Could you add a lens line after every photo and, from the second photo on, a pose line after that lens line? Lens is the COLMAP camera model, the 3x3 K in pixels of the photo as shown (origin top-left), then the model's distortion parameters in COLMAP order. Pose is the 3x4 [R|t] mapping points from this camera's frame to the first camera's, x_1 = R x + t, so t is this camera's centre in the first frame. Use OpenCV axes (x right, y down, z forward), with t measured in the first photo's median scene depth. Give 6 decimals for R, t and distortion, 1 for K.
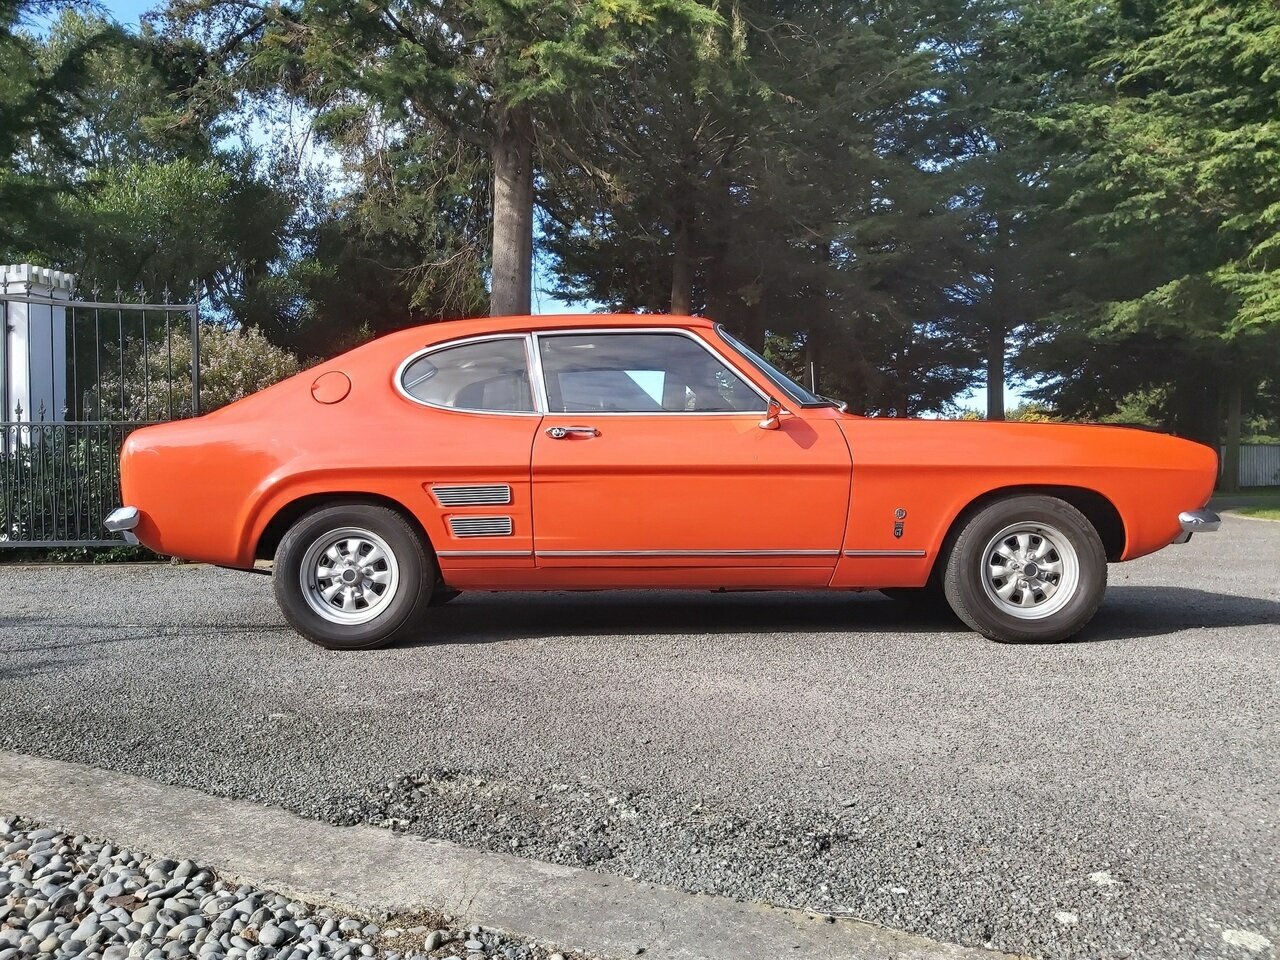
lens RADIAL K [[995.4, 0, 603.7], [0, 995.4, 473.9], [0, 0, 1]] dist [0.082587, -0.135702]
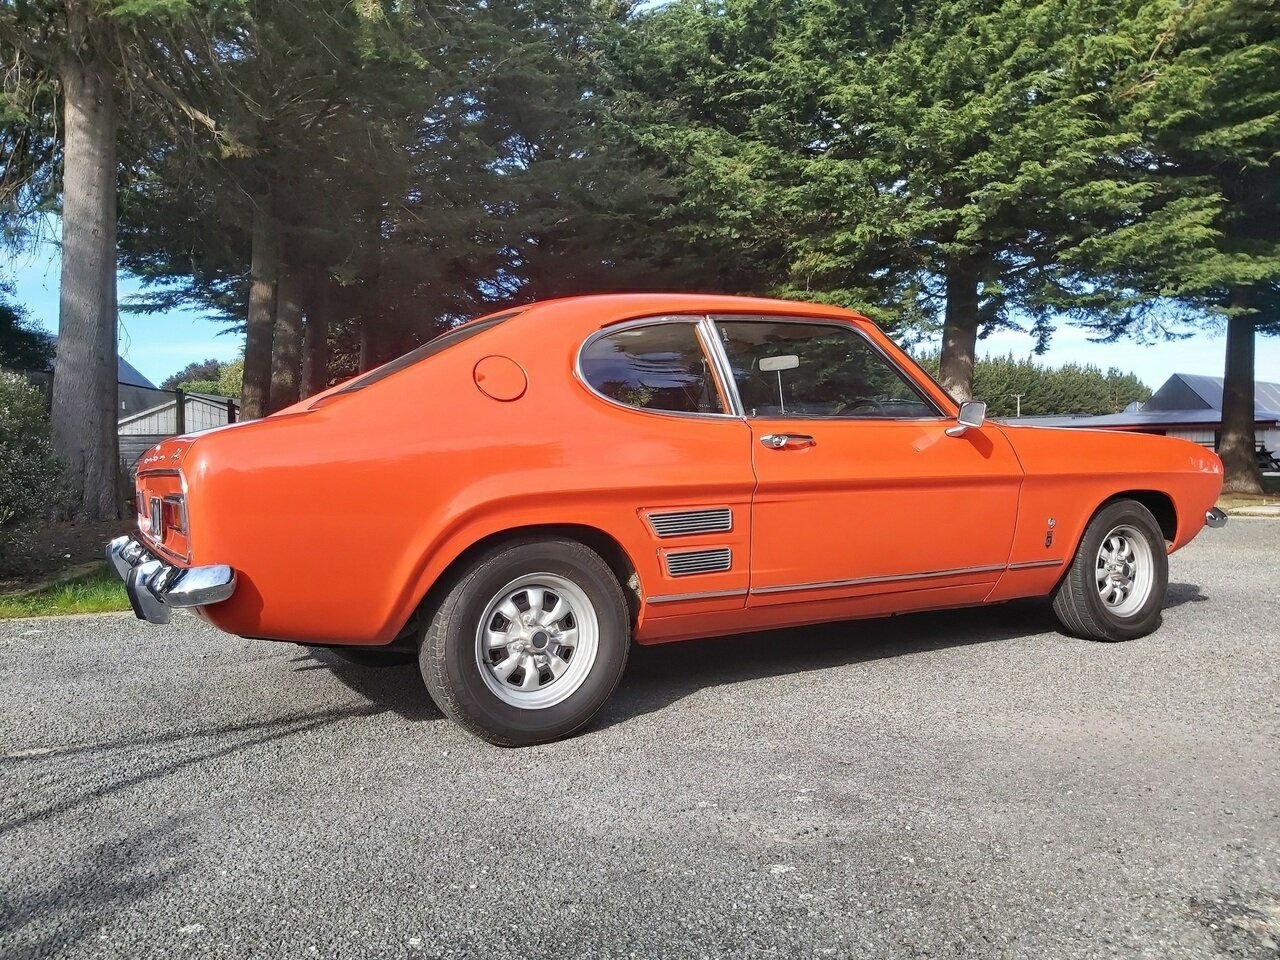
lens RADIAL K [[995.4, 0, 603.7], [0, 995.4, 473.9], [0, 0, 1]] dist [0.082587, -0.135702]
pose [[0.869675, -0.019123, 0.493255, -0.562388], [0.012999, 0.999790, 0.015841, -0.028950], [-0.493454, -0.007365, 0.869741, 0.348529]]
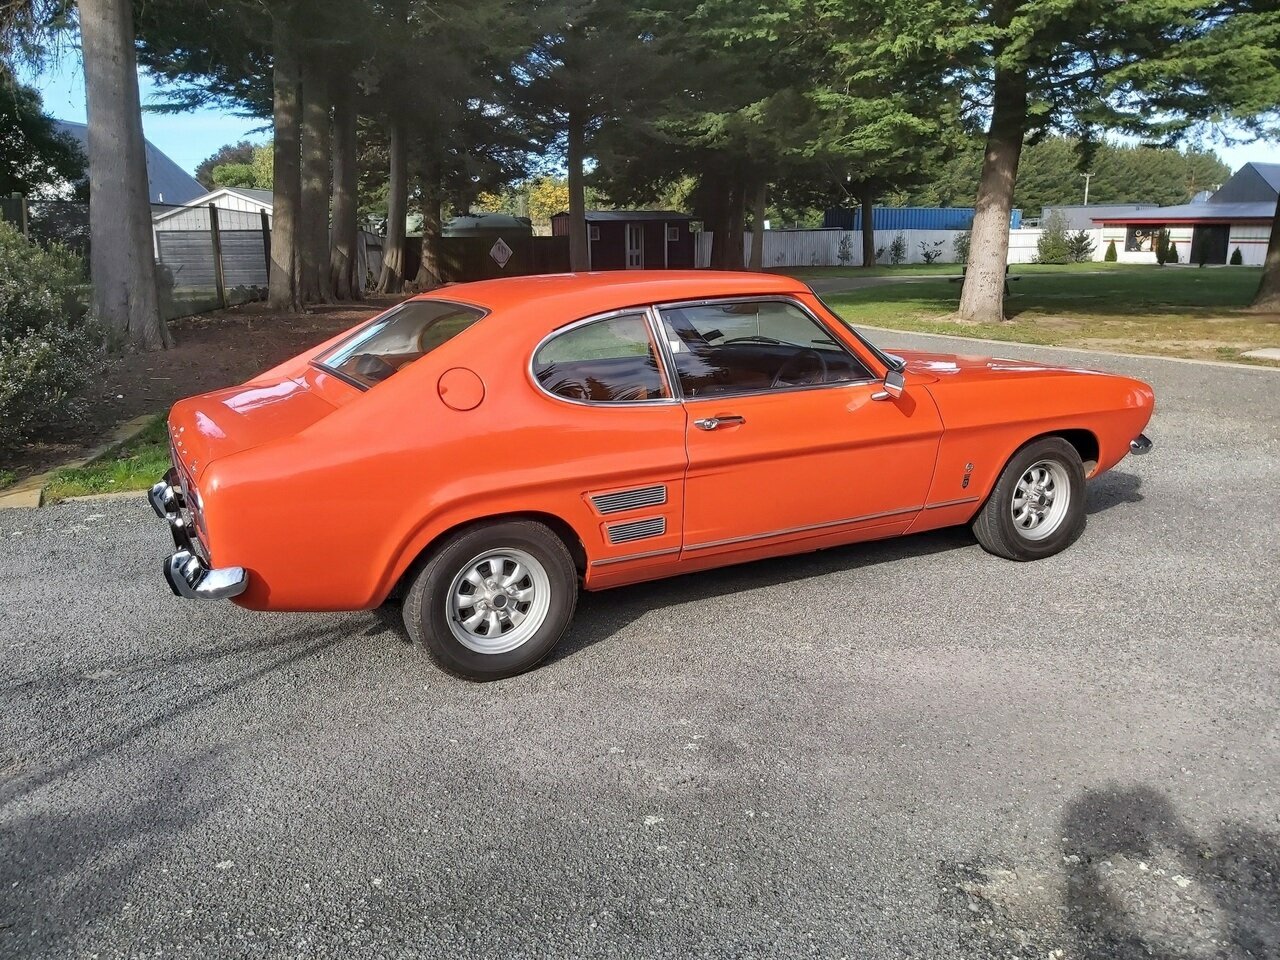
lens RADIAL K [[995.4, 0, 603.7], [0, 995.4, 473.9], [0, 0, 1]] dist [0.082587, -0.135702]
pose [[0.890899, -0.113495, 0.439792, -0.544075], [0.011095, 0.973426, 0.228732, -0.207650], [-0.454065, -0.198898, 0.868484, 0.210171]]
